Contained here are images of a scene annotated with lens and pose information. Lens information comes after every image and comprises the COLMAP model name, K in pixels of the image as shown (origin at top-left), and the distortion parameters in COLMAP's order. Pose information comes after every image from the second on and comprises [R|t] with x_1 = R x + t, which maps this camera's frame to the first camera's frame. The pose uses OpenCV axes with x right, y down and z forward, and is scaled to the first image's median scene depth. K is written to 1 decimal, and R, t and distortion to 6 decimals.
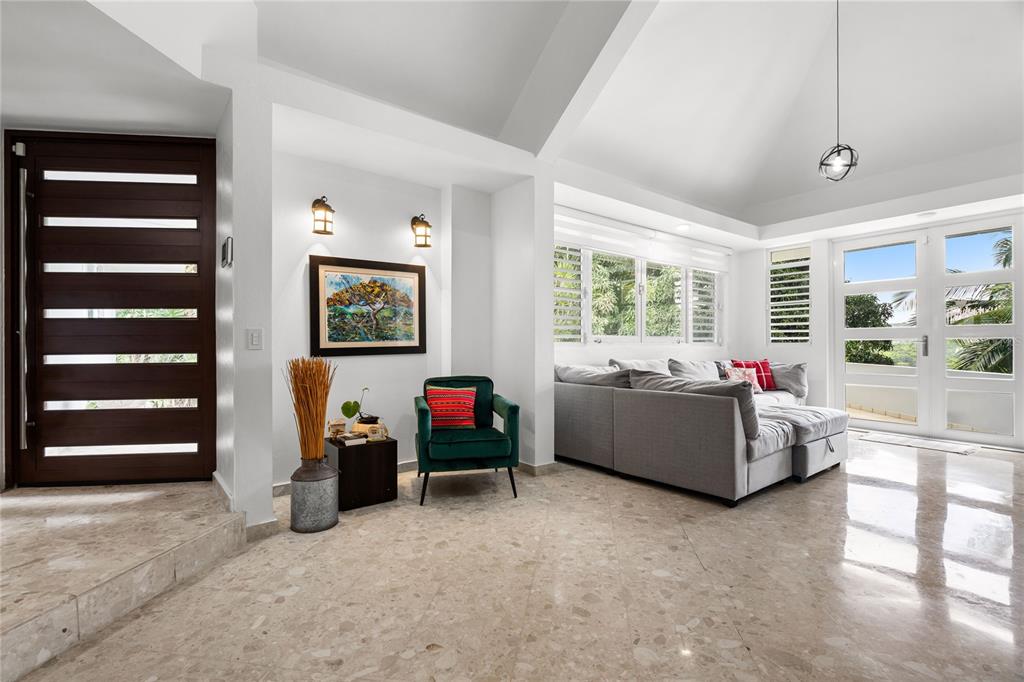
lens RADIAL K [[458.7, 0, 509.0], [0, 458.7, 343.2], [0, 0, 1]] dist [-0.000906, 0.000300]
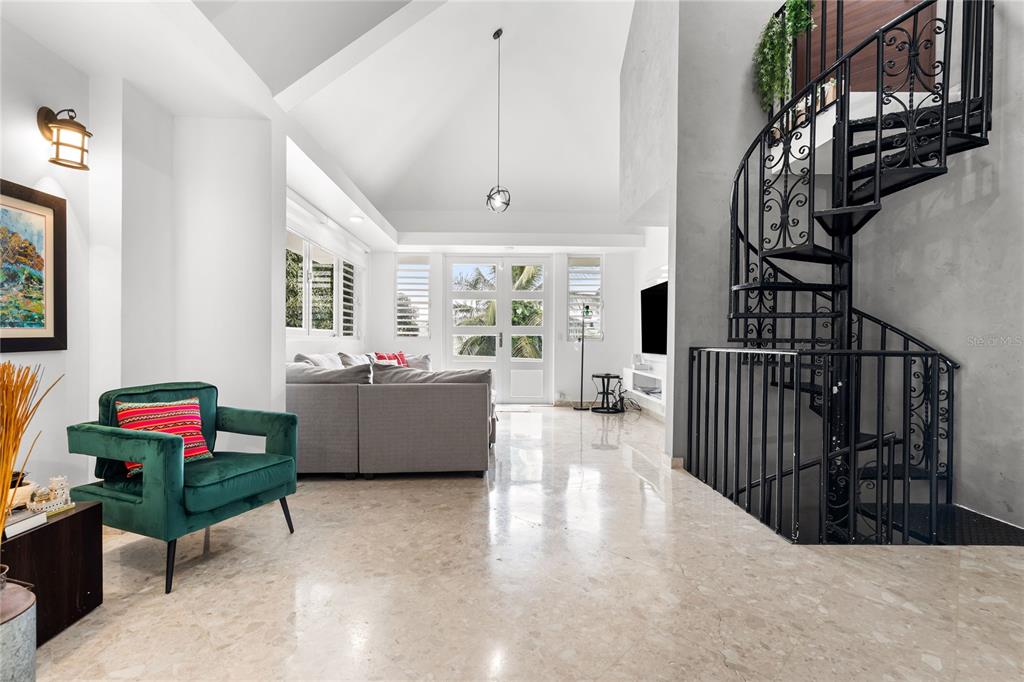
lens RADIAL K [[465.3, 0, 508.0], [0, 465.3, 343.0], [0, 0, 1]] dist [0.000967, 0.000715]
pose [[0.577089, -0.002081, 0.816678, -0.347024], [-0.009647, 0.999910, 0.009364, 0.002273], [-0.816624, -0.013283, 0.577017, 0.204609]]
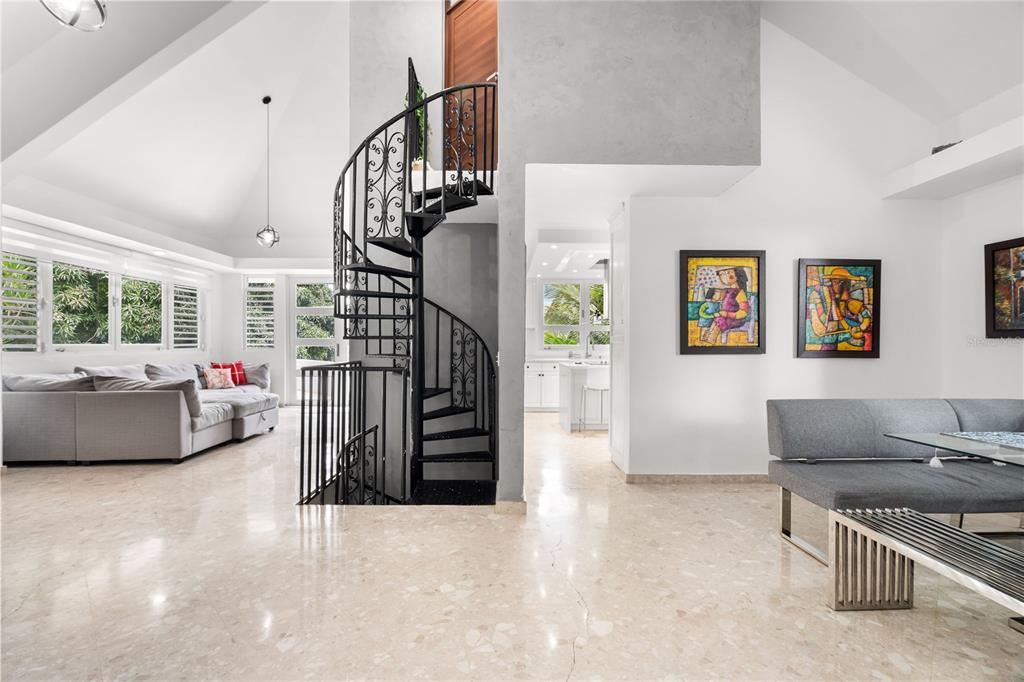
lens RADIAL K [[458.7, 0, 509.0], [0, 458.7, 343.2], [0, 0, 1]] dist [-0.000906, 0.000300]
pose [[0.575924, 0.000013, 0.817503, -0.093438], [-0.004052, 0.999988, 0.002838, -0.035396], [-0.817493, -0.004947, 0.575917, -0.575223]]
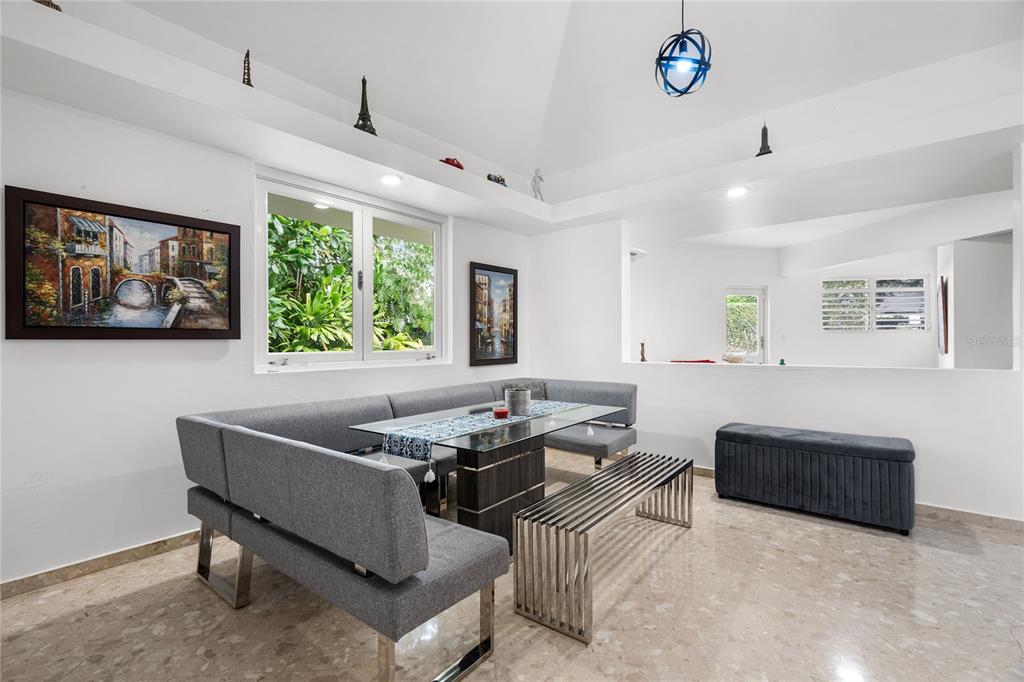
lens RADIAL K [[456.3, 0, 507.0], [0, 456.3, 343.0], [0, 0, 1]] dist [-0.002500, 0.000202]
pose [[-0.970757, 0.005785, -0.239996, 0.760839], [0.005987, 0.999982, -0.000112, -0.038199], [0.239991, -0.001545, -0.970774, -0.135800]]
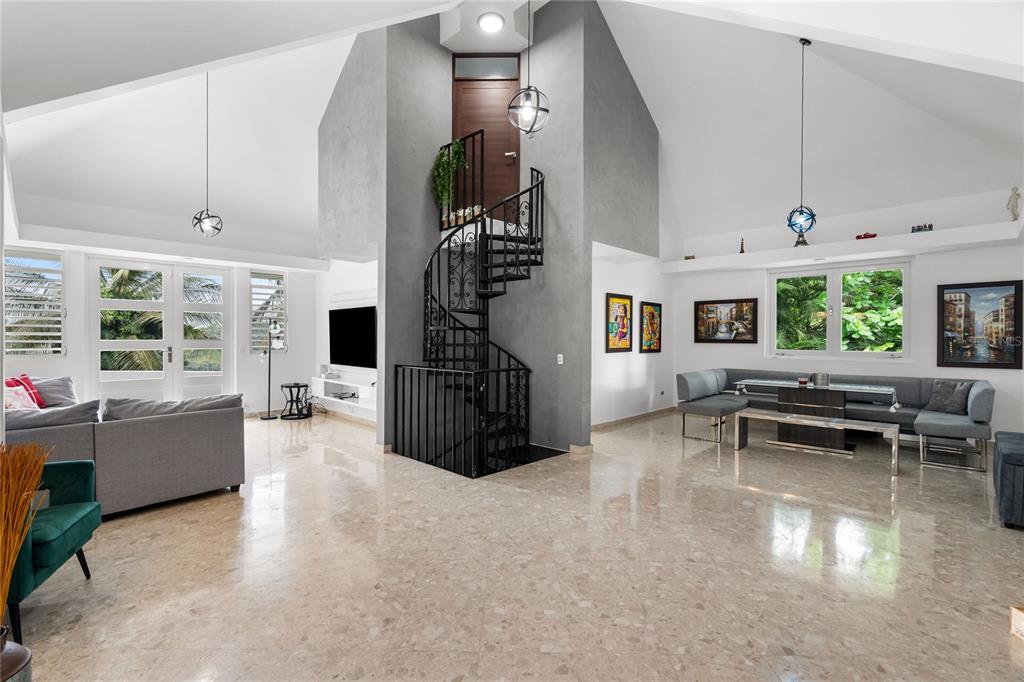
lens RADIAL K [[459.1, 0, 507.0], [0, 459.1, 339.2], [0, 0, 1]] dist [-0.004696, 0.001137]
pose [[-0.154111, -0.006038, 0.988035, -0.719452], [-0.006176, 0.999968, 0.005147, -0.068446], [-0.988034, -0.005309, -0.154144, 0.341475]]
